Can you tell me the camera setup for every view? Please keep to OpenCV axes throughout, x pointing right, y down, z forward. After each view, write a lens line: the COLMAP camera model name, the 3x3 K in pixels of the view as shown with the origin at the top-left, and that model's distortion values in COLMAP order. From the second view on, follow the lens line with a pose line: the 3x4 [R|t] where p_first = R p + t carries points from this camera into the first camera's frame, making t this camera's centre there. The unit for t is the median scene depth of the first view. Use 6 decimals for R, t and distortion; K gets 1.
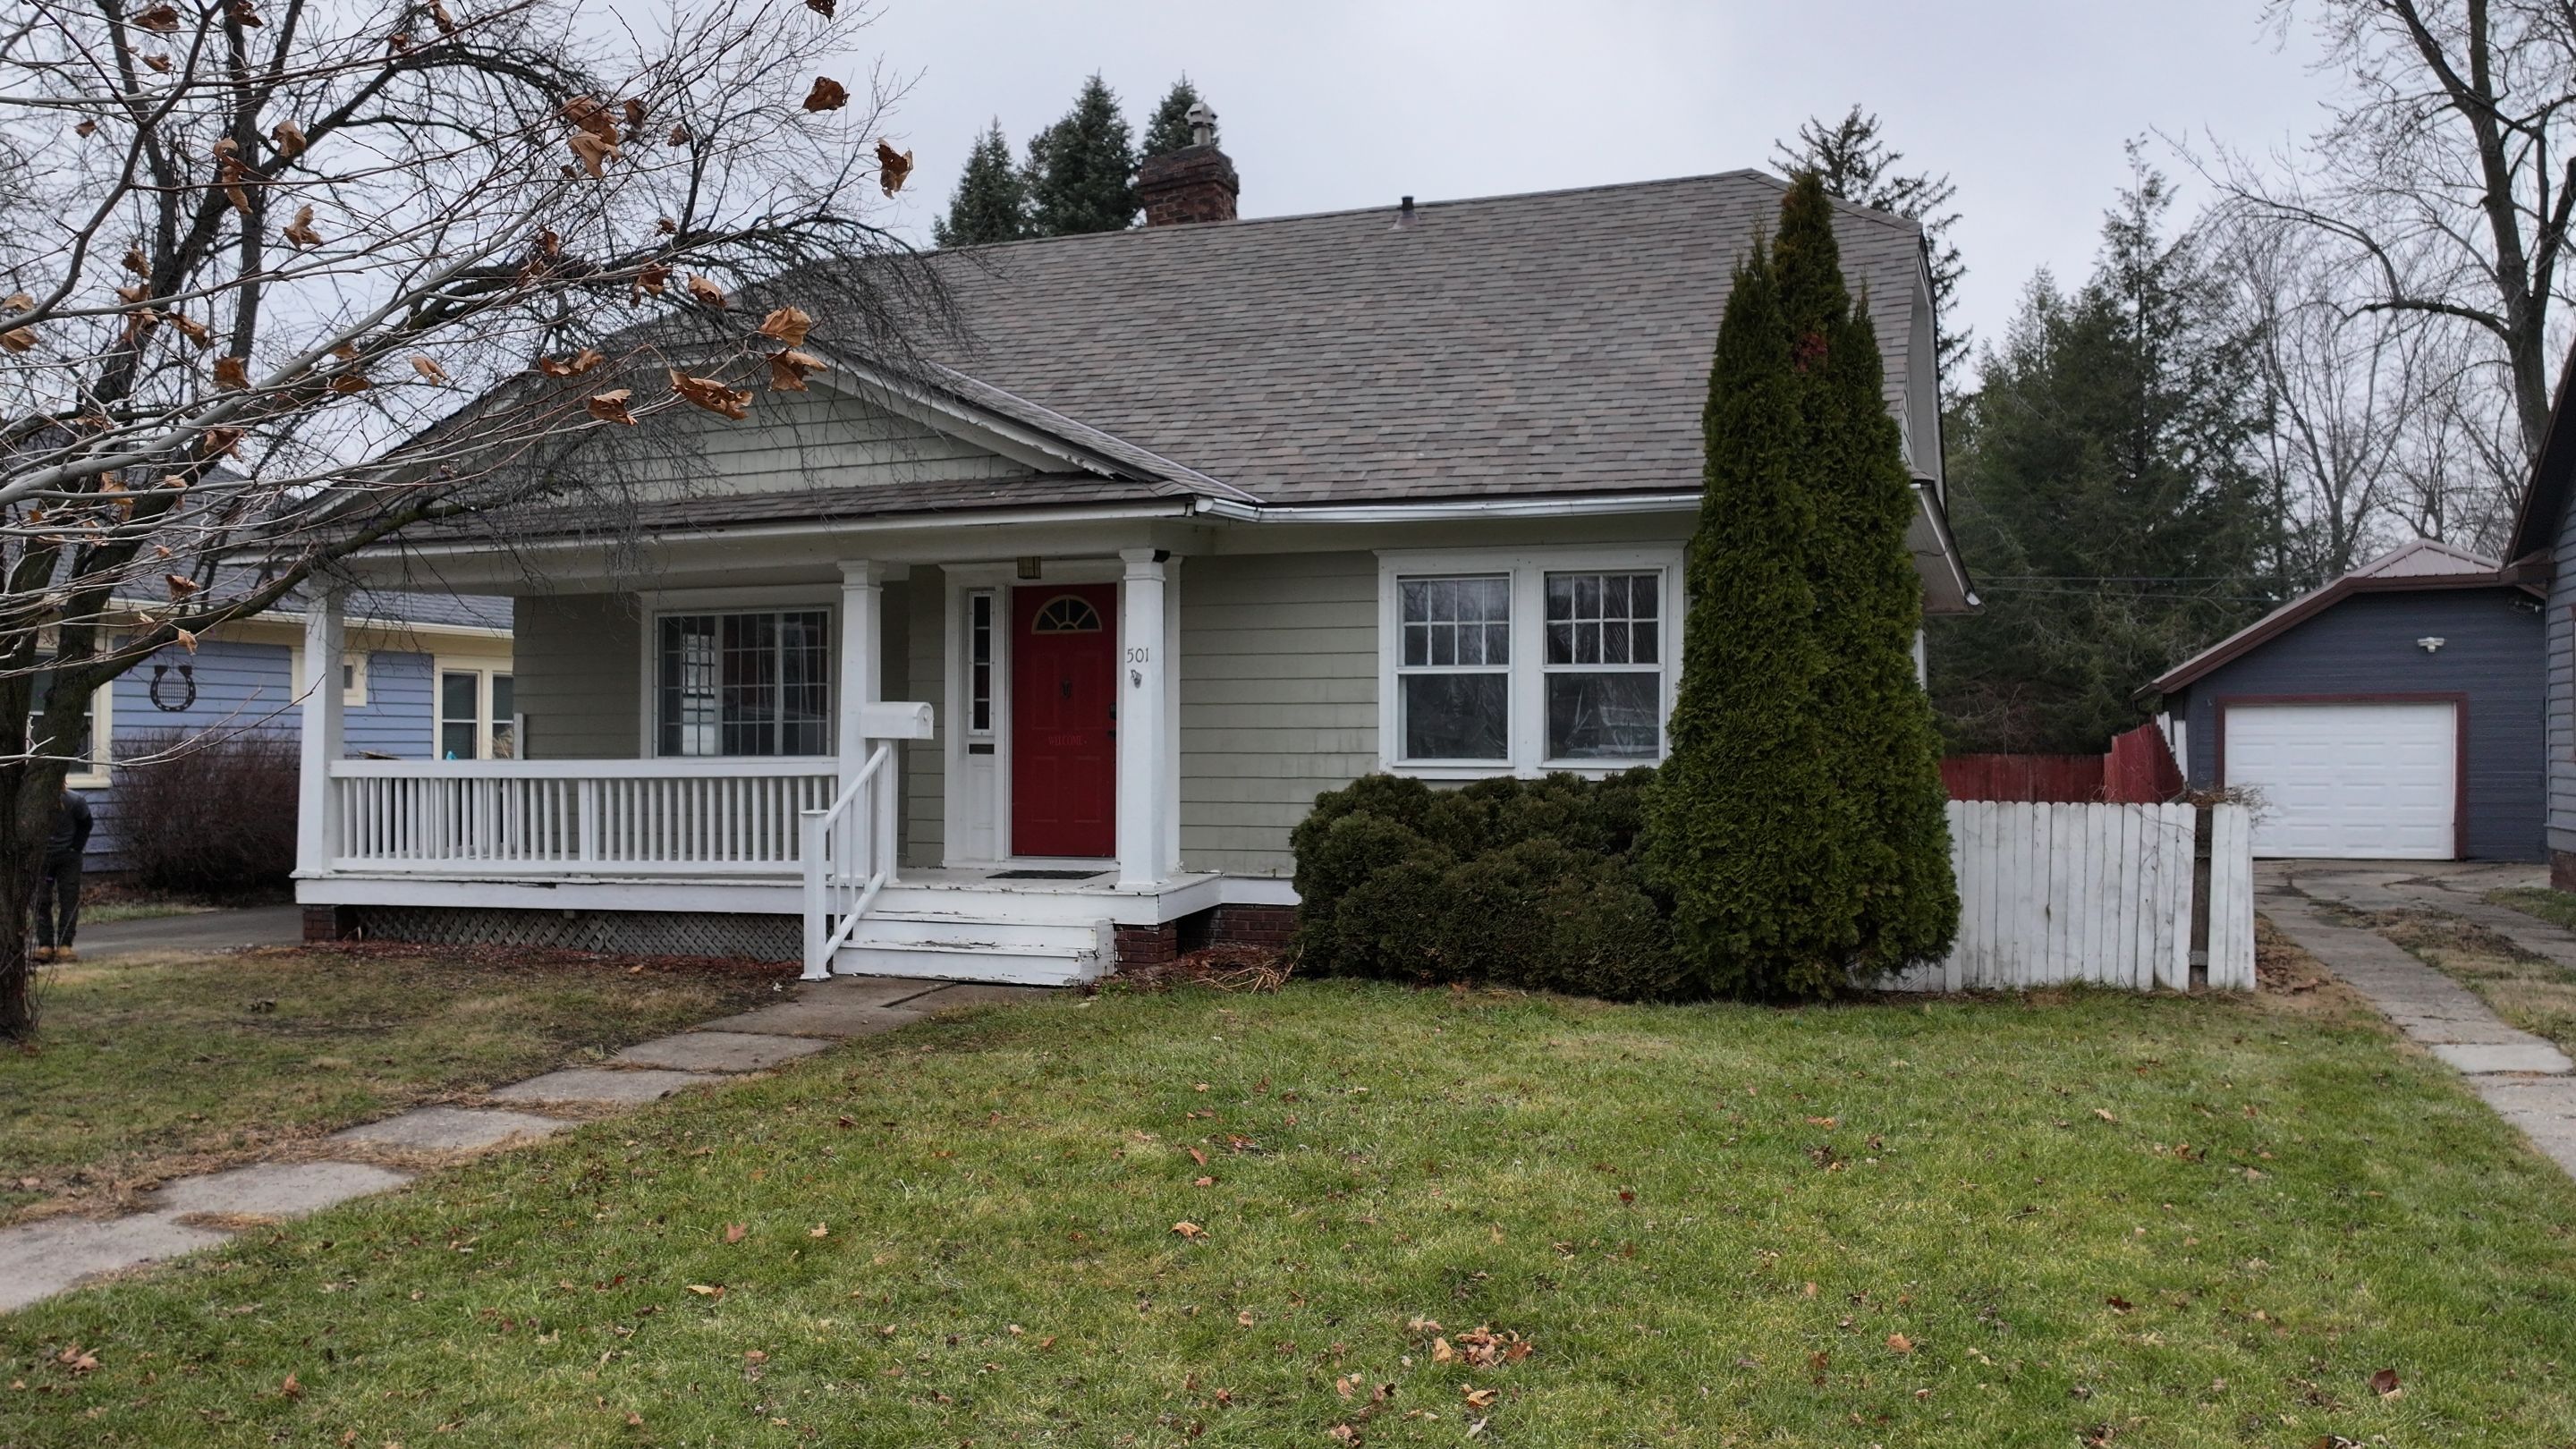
lens RADIAL K [[2099.2, 0, 1288.2], [0, 2099.2, 733.9], [0, 0, 1]] dist [0.004566, -0.005196]
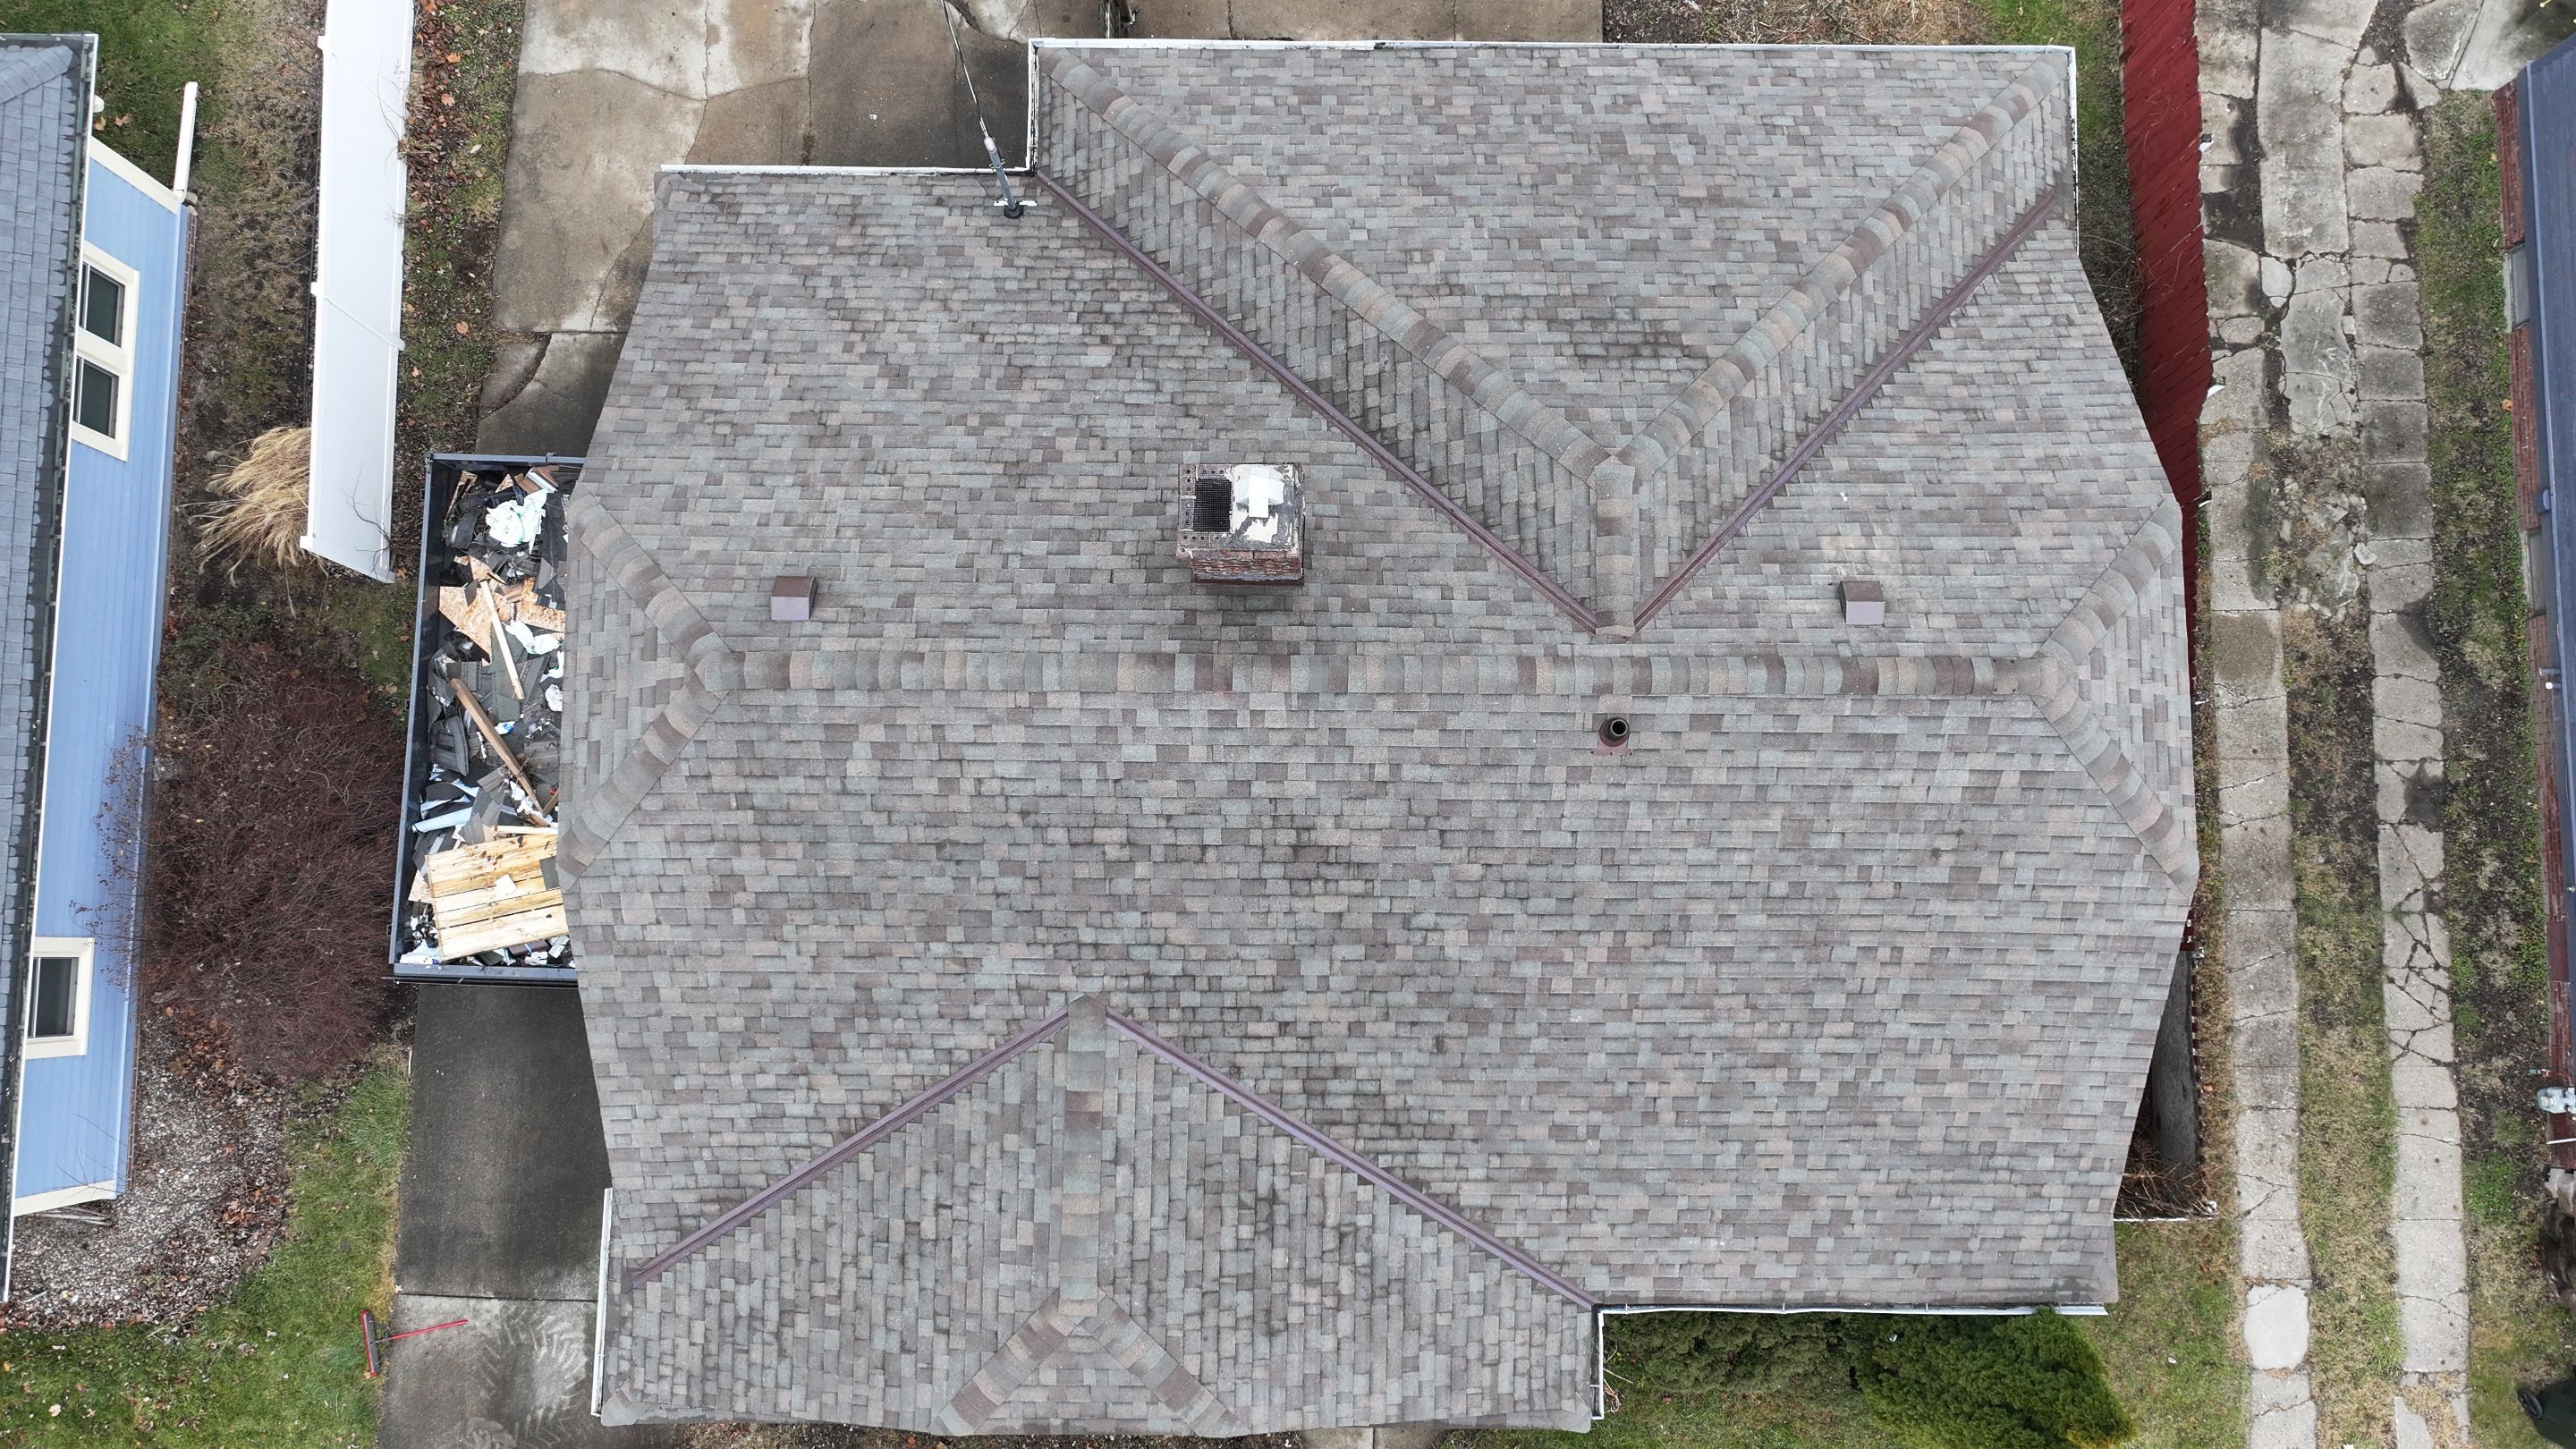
lens RADIAL K [[2099.2, 0, 1289.6], [0, 2099.2, 721.2], [0, 0, 1]] dist [0.004566, -0.005196]
pose [[0.943423, -0.329202, 0.039743, -0.116569], [-0.006975, 0.100127, 0.994950, -1.329655], [-0.331519, -0.938936, 0.092166, 1.232950]]
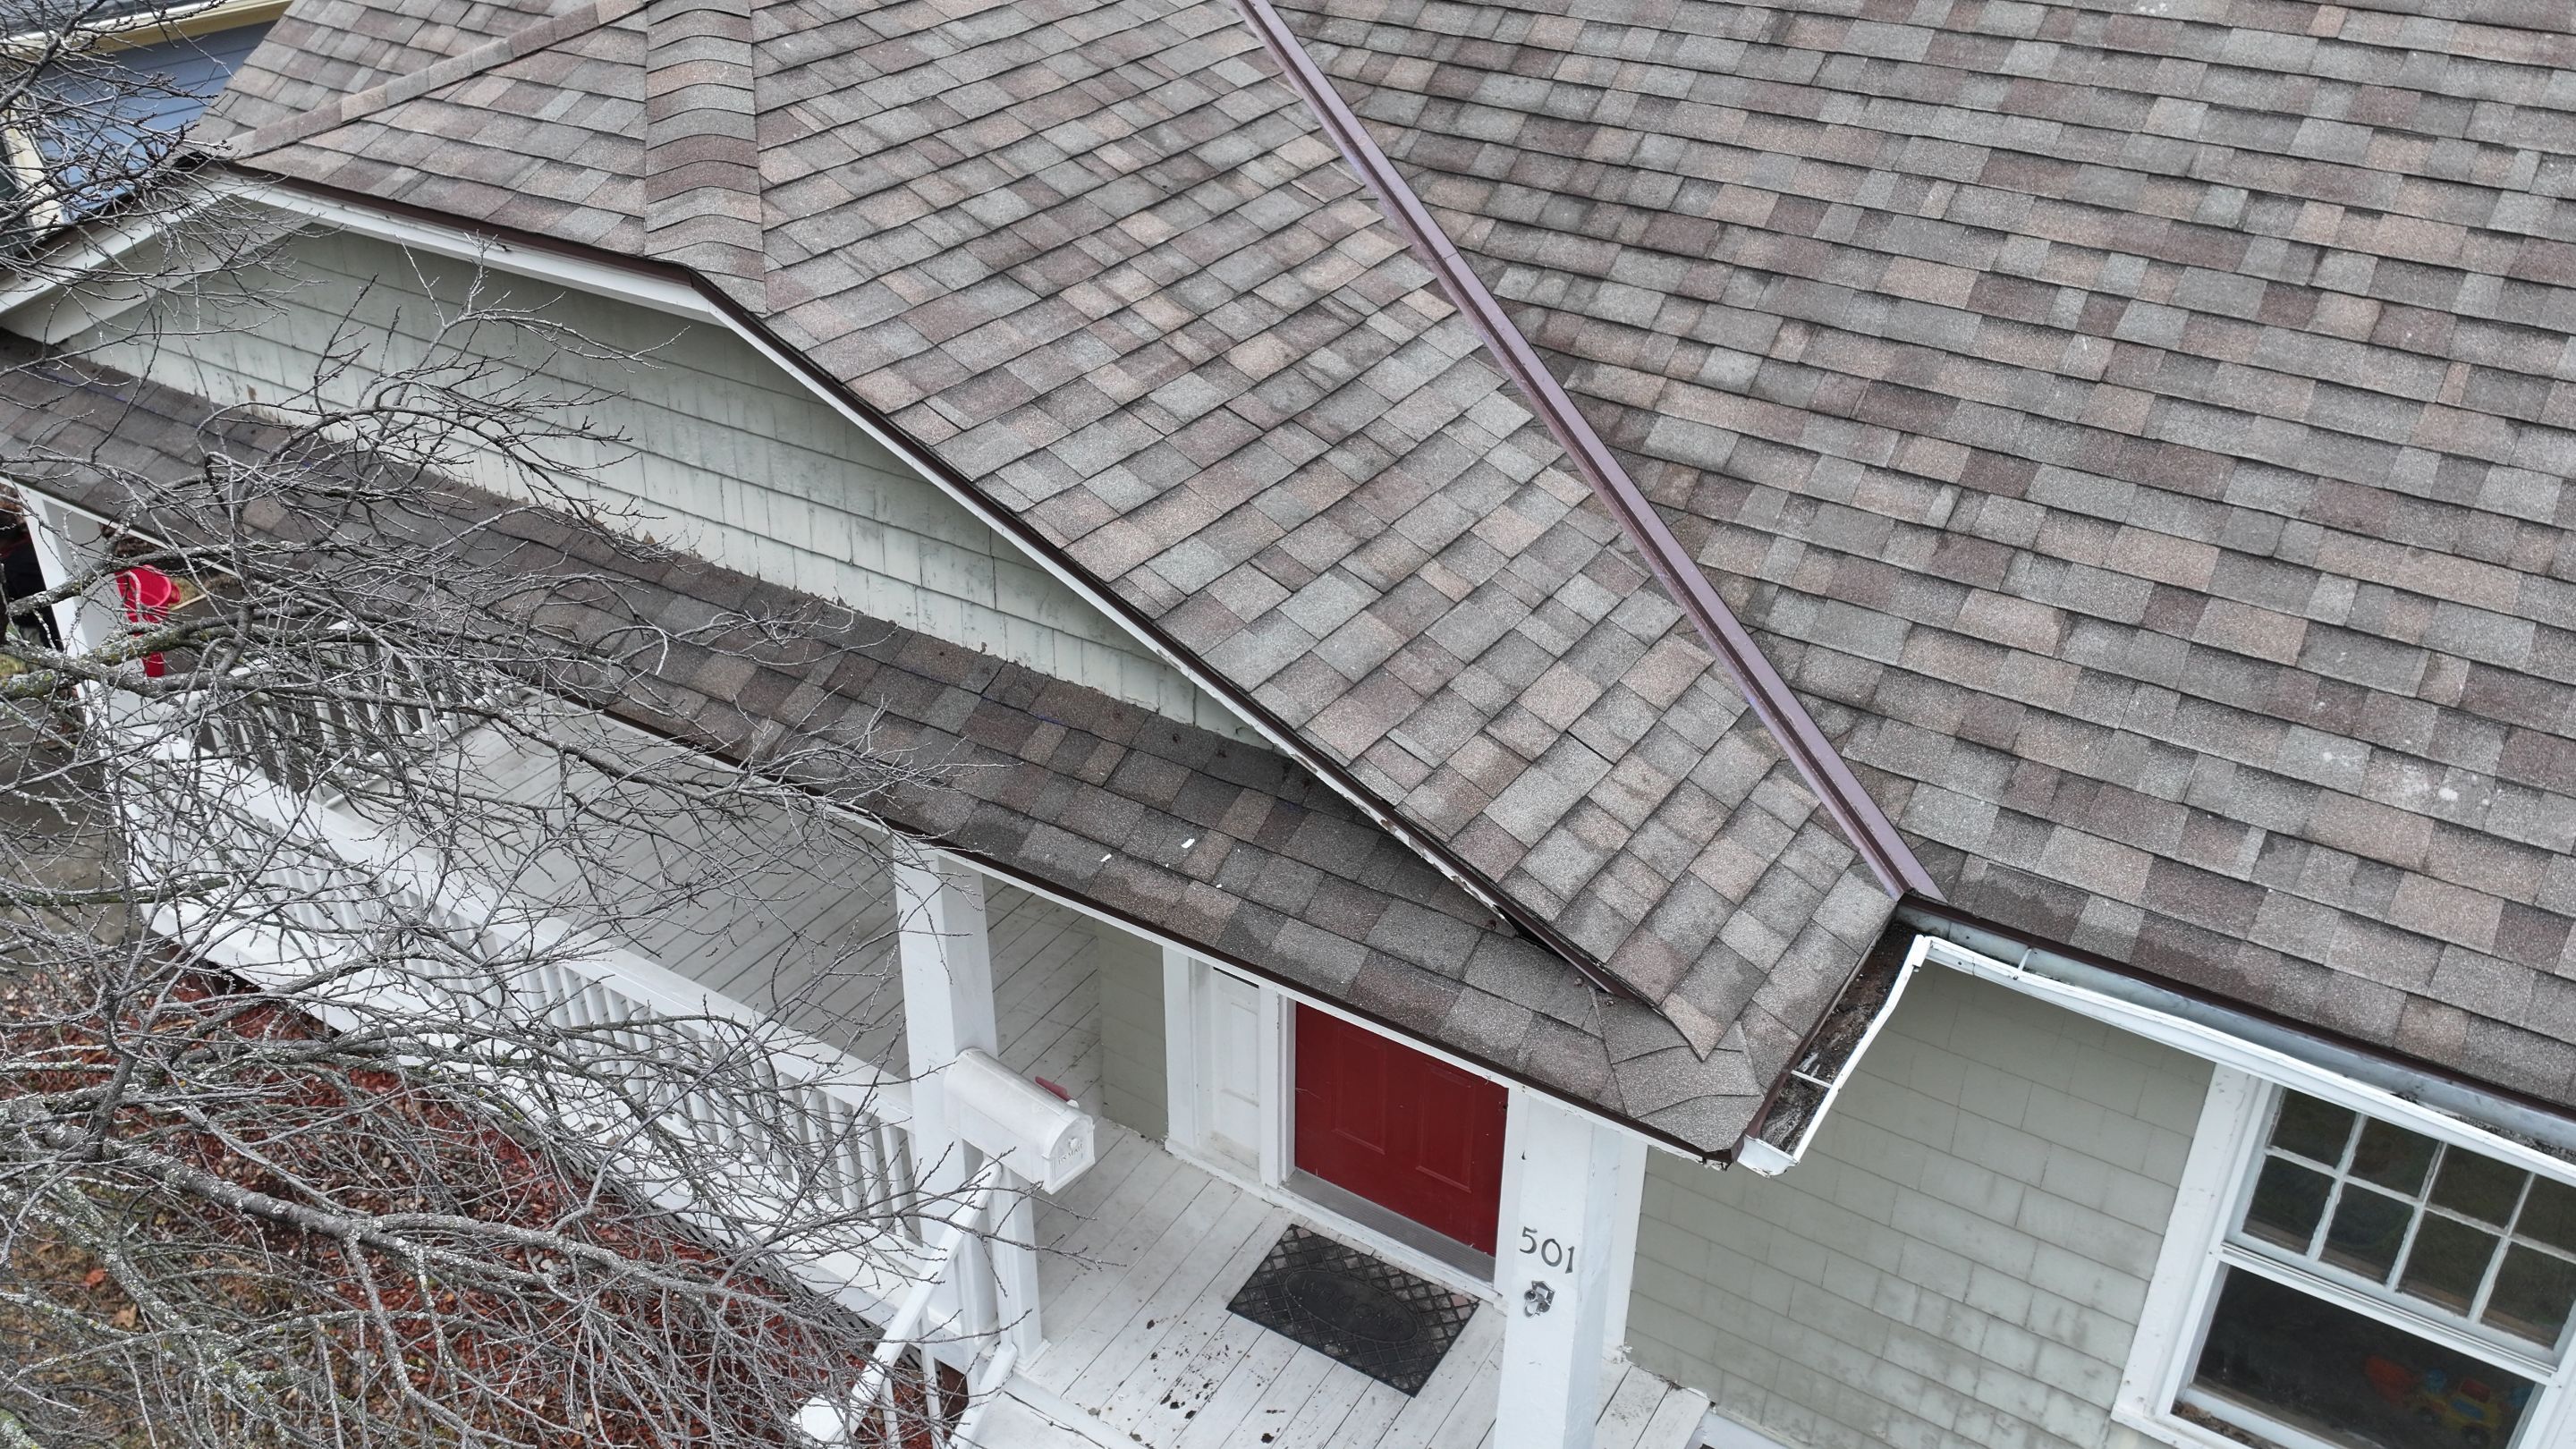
lens RADIAL K [[2099.2, 0, 1276.6], [0, 2099.2, 715.7], [0, 0, 1]] dist [0.004566, -0.005196]
pose [[0.972045, 0.118034, -0.202969, -0.050149], [0.004133, 0.855717, 0.517427, -0.312172], [0.234758, -0.503802, 0.831308, 0.676741]]
